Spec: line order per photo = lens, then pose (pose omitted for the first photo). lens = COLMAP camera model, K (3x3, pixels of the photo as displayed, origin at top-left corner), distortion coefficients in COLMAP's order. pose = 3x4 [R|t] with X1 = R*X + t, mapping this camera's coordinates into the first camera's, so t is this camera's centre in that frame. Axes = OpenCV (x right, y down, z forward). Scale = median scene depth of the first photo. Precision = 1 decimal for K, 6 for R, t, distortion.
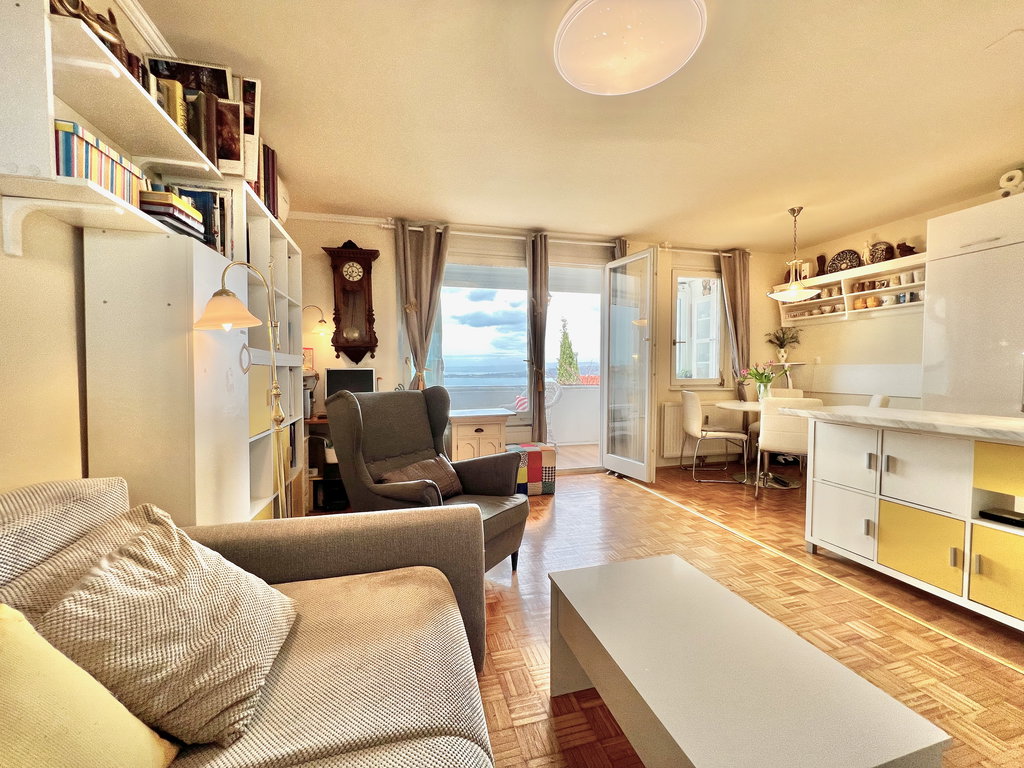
lens RADIAL K [[412.6, 0, 512.4], [0, 412.6, 385.2], [0, 0, 1]] dist [-0.002080, 0.000677]
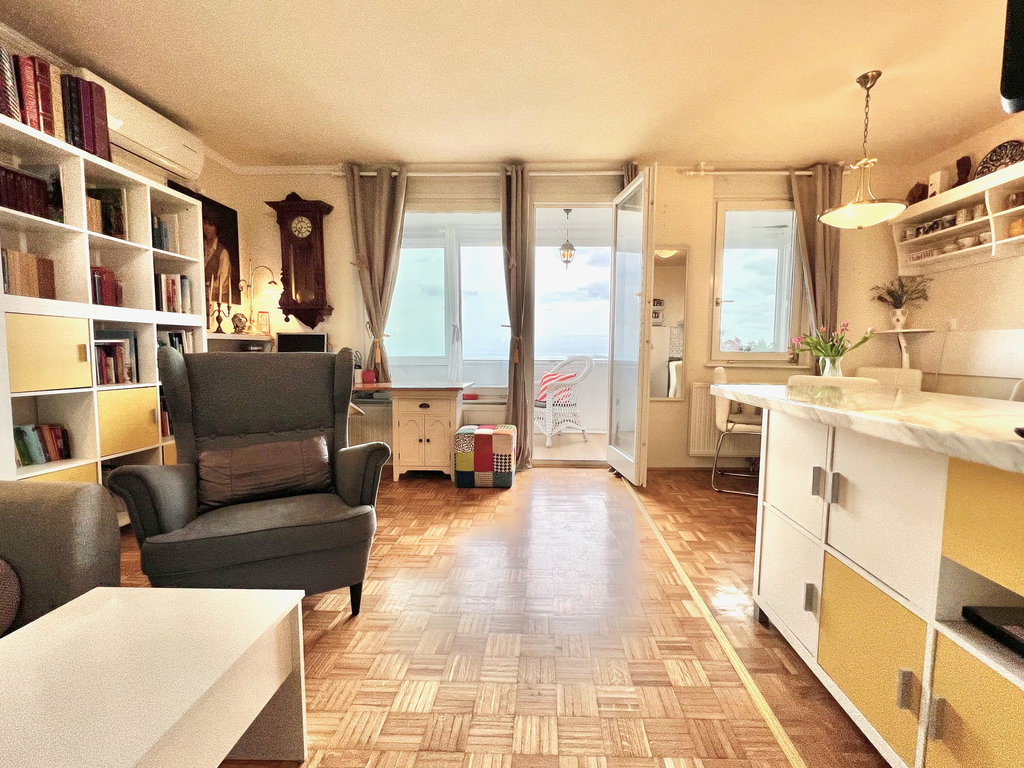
lens RADIAL K [[438.2, 0, 533.5], [0, 438.2, 385.1], [0, 0, 1]] dist [-0.000840, -0.000479]
pose [[0.958038, 0.033153, -0.284717, 0.379218], [-0.021407, 0.998790, 0.044269, 0.021168], [0.285840, -0.036316, 0.957589, 0.189280]]
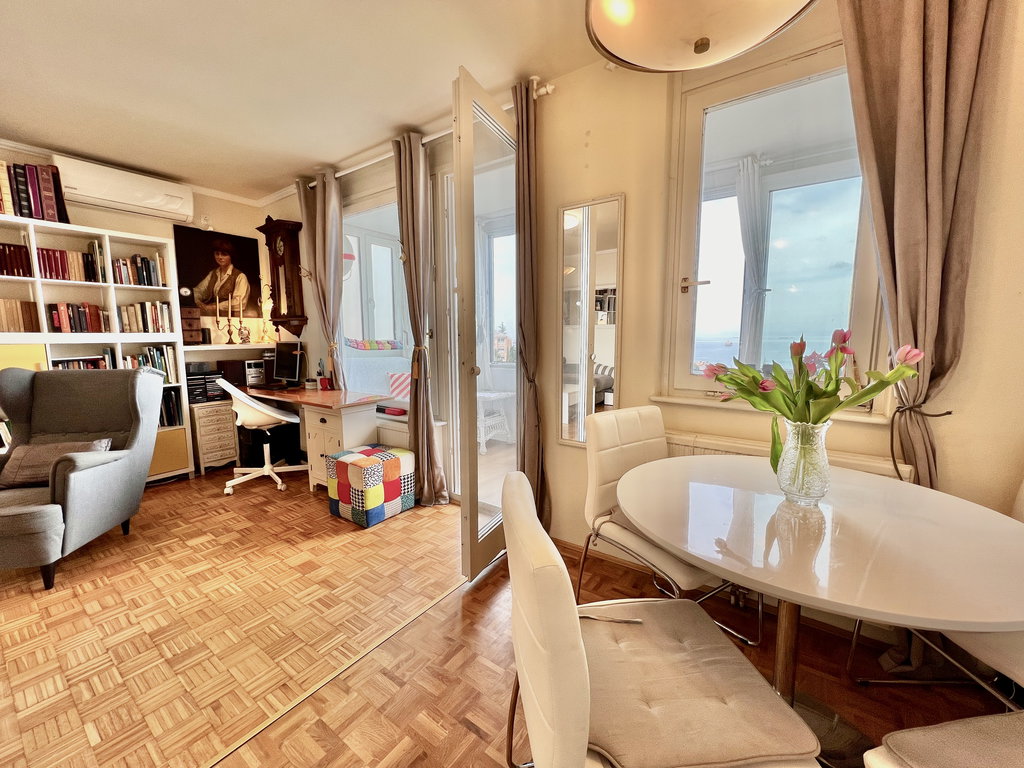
lens RADIAL K [[412.6, 0, 512.7], [0, 412.6, 386.2], [0, 0, 1]] dist [-0.002080, 0.000677]
pose [[0.627967, 0.099844, -0.771809, 0.751871], [-0.027786, 0.993980, 0.105977, -0.053073], [0.777744, -0.045105, 0.626961, 0.753188]]
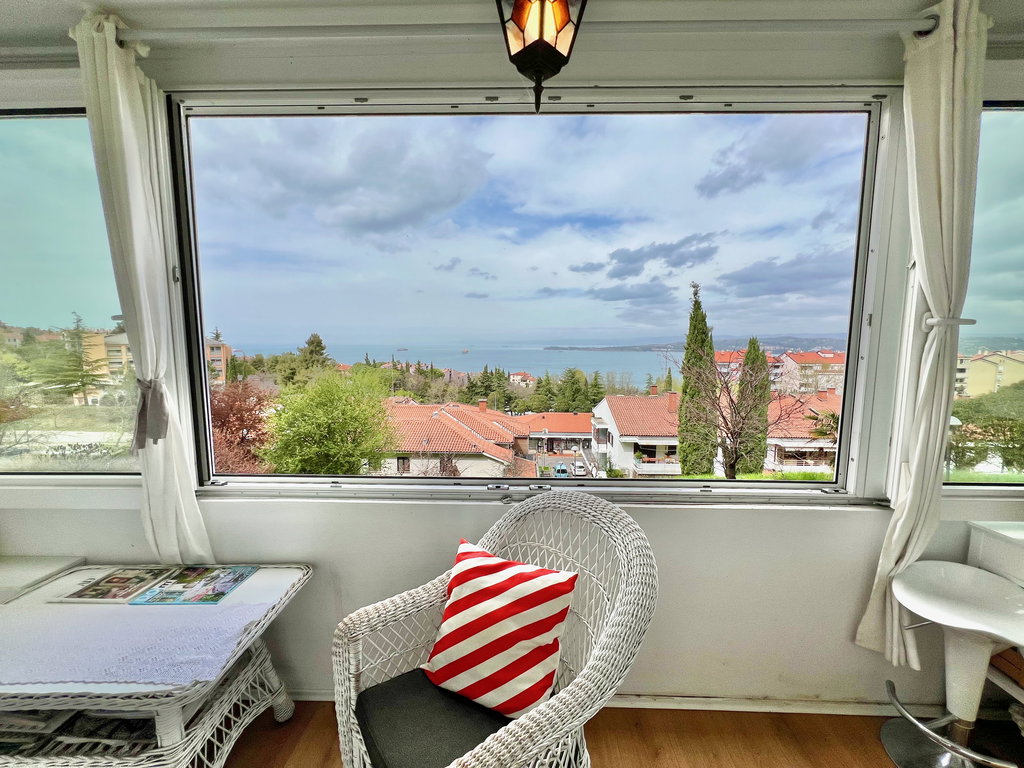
lens RADIAL K [[411.3, 0, 514.0], [0, 411.3, 385.7], [0, 0, 1]] dist [0.003002, 0.000275]
pose [[0.956775, 0.040675, -0.287969, 0.161464], [-0.021262, 0.997304, 0.070226, -0.128483], [0.290049, -0.061068, 0.955061, 1.184316]]
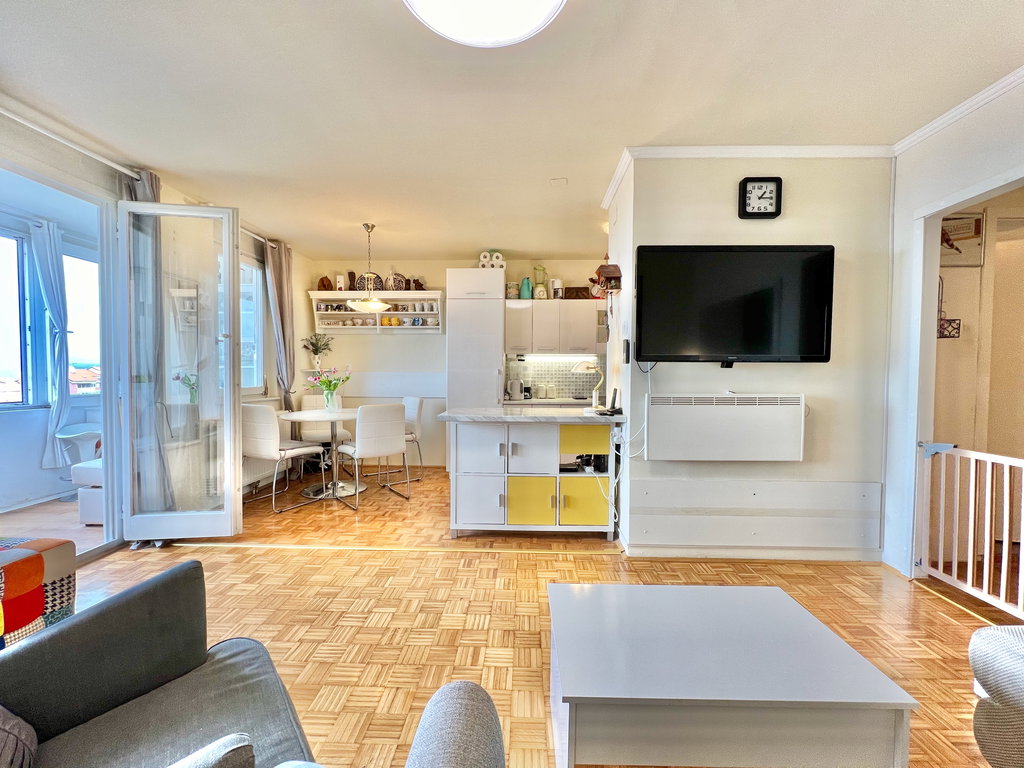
lens RADIAL K [[412.6, 0, 512.7], [0, 412.6, 385.4], [0, 0, 1]] dist [-0.002080, 0.000677]
pose [[0.294886, -0.024639, 0.955215, -0.209257], [0.029865, 0.999417, 0.016559, -0.022706], [-0.955066, 0.023644, 0.295449, 0.325234]]
